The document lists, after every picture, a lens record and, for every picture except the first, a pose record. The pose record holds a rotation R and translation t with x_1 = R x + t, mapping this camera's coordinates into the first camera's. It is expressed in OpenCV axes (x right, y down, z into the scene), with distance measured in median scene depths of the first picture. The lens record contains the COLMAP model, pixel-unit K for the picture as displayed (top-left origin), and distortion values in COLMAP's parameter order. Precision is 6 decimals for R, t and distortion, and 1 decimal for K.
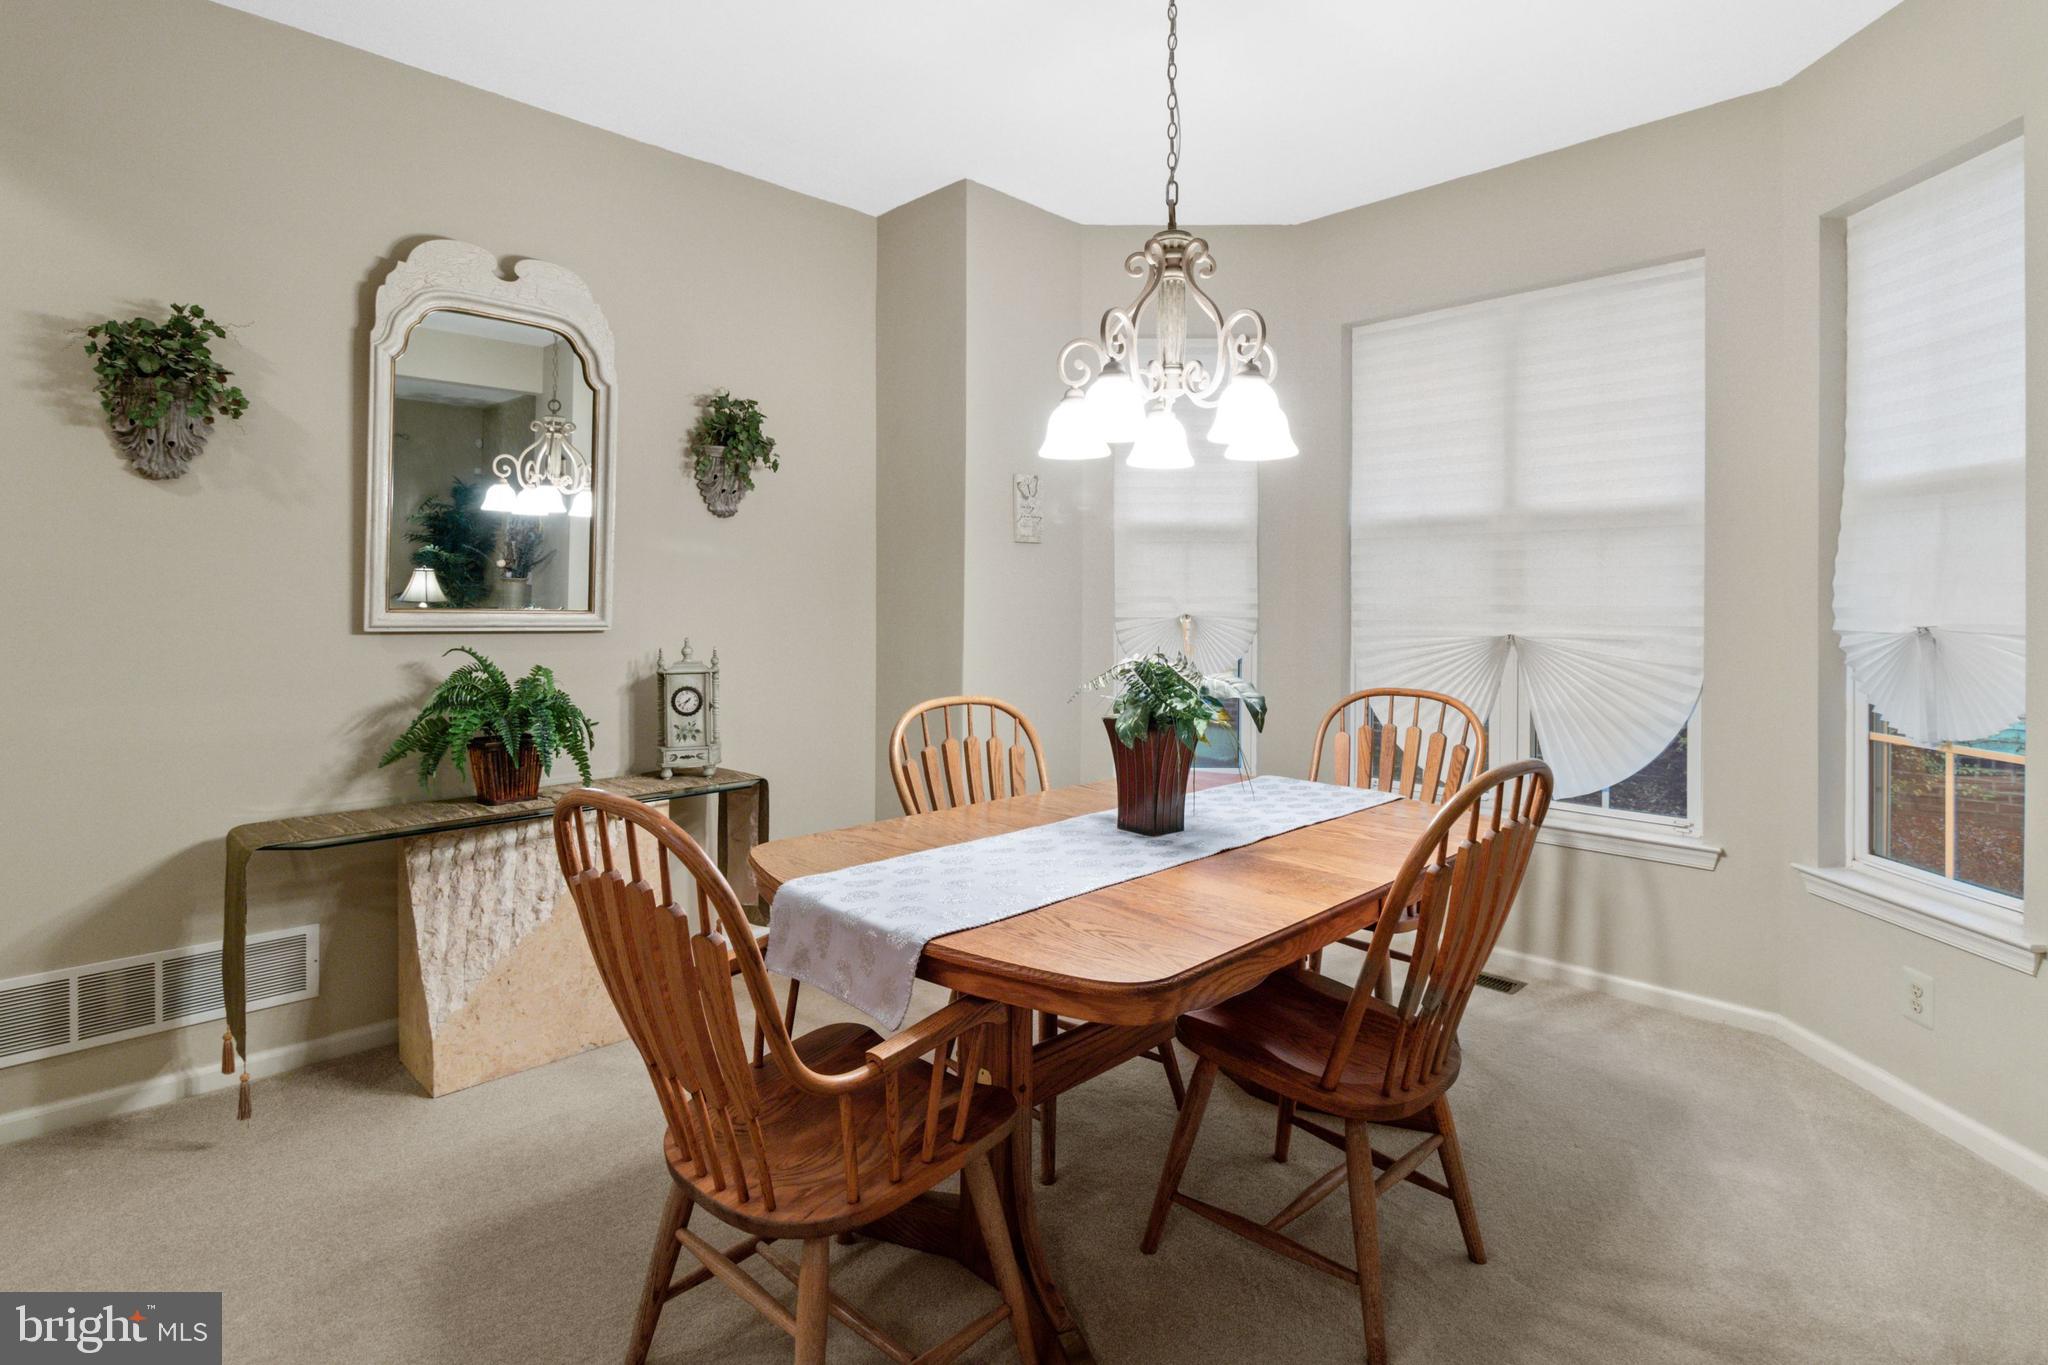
lens RADIAL K [[1014.1, 0, 1023.1], [0, 1014.1, 604.0], [0, 0, 1]] dist [-0.002045, -0.000230]
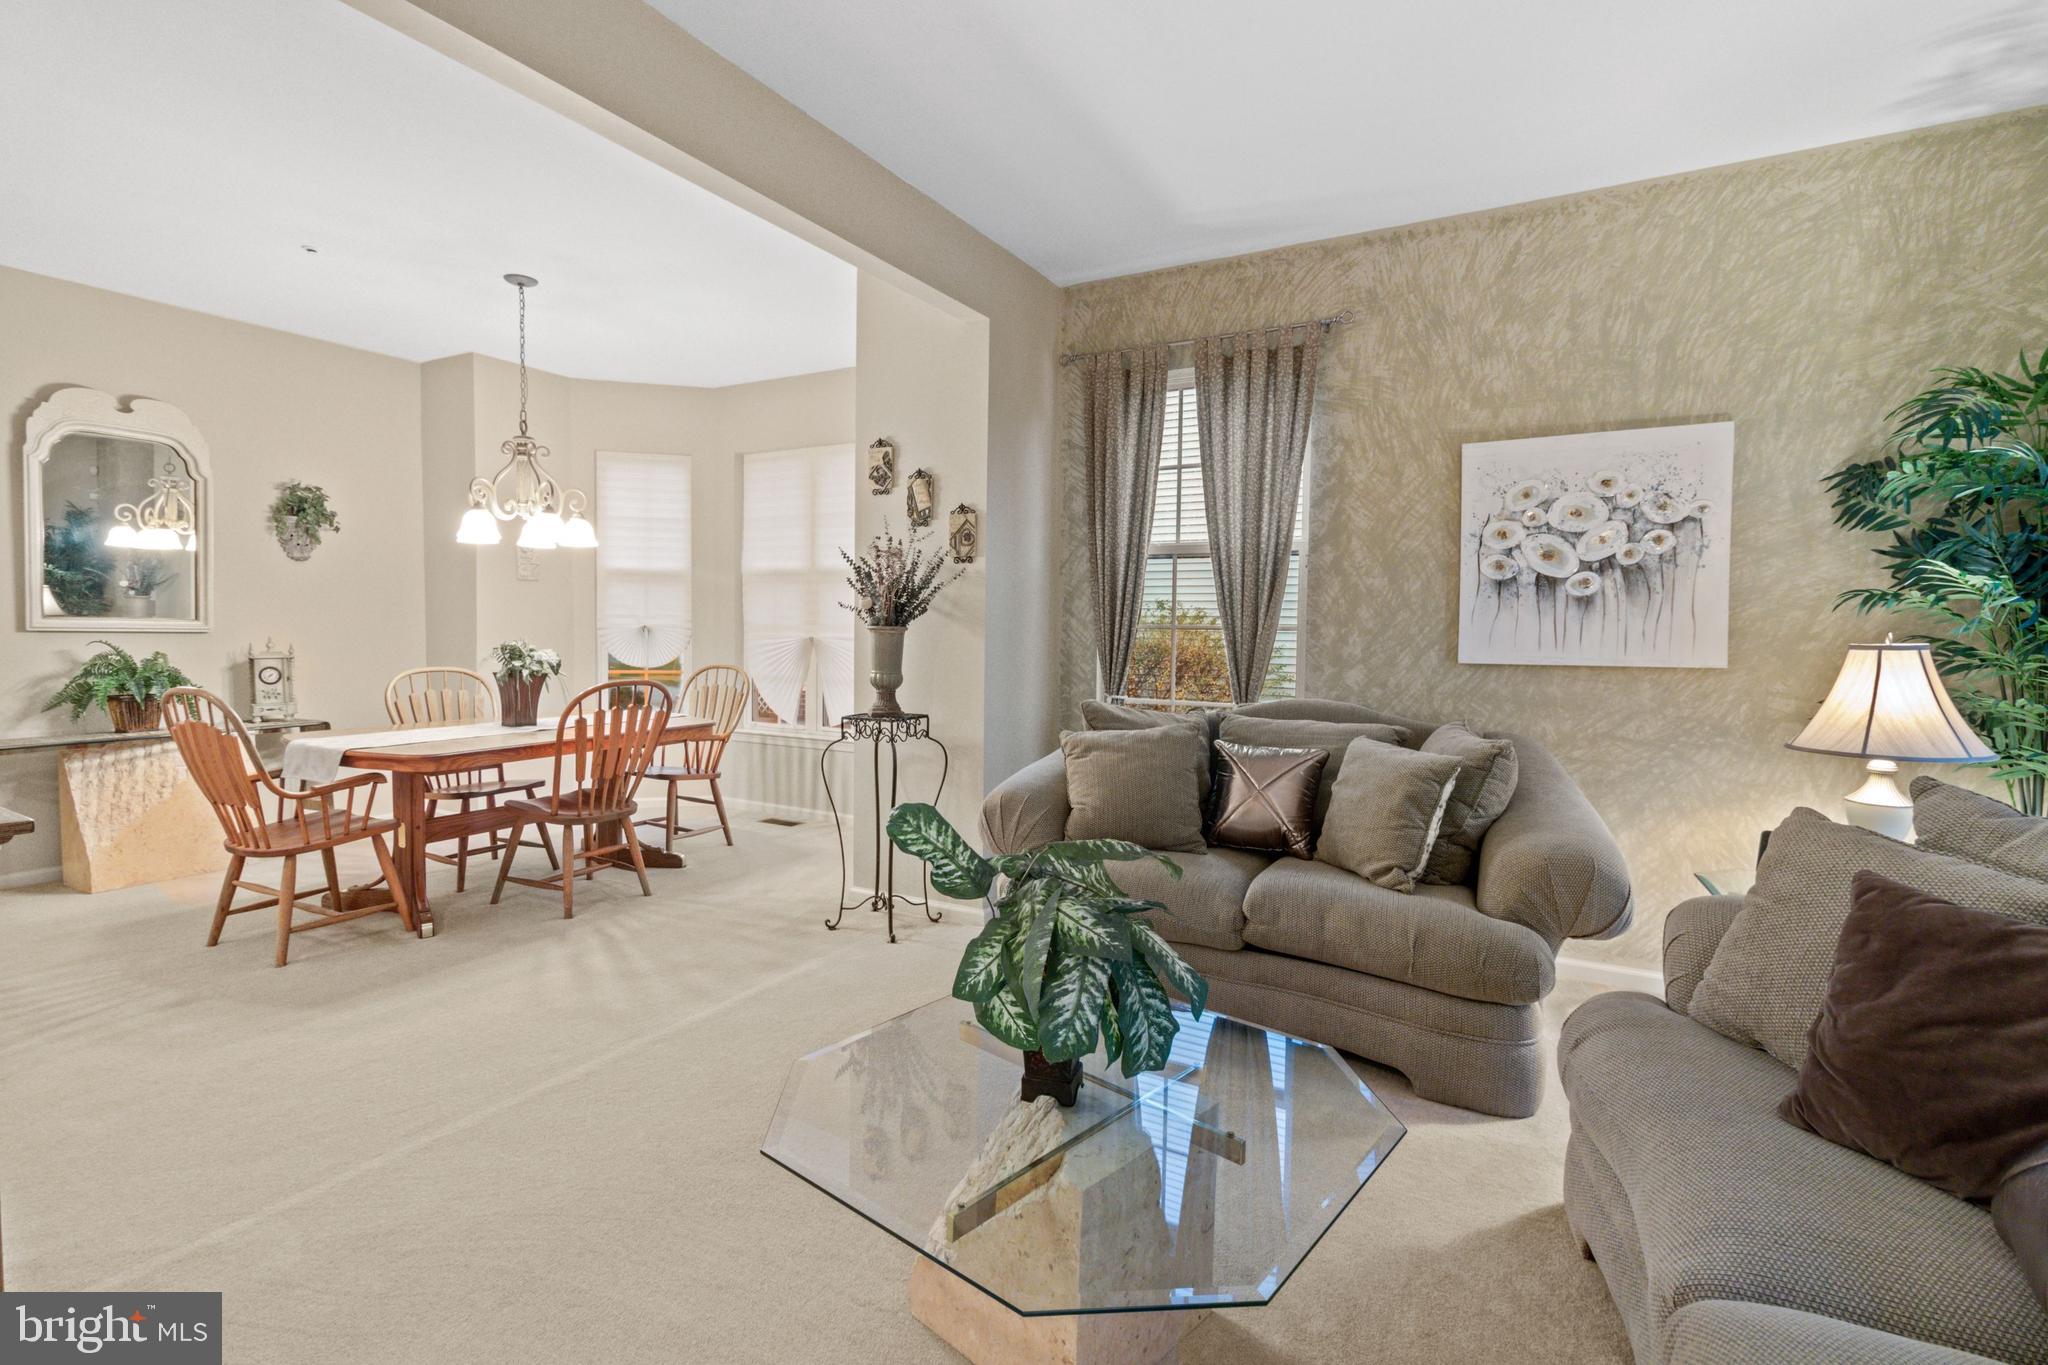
lens RADIAL K [[955.8, 0, 1029.6], [0, 955.8, 669.6], [0, 0, 1]] dist [0.001995, 0.000583]
pose [[0.960098, -0.006644, 0.279586, 0.462229], [-0.006301, 0.998950, 0.045376, 0.009966], [-0.279594, -0.045327, 0.959048, -0.919955]]
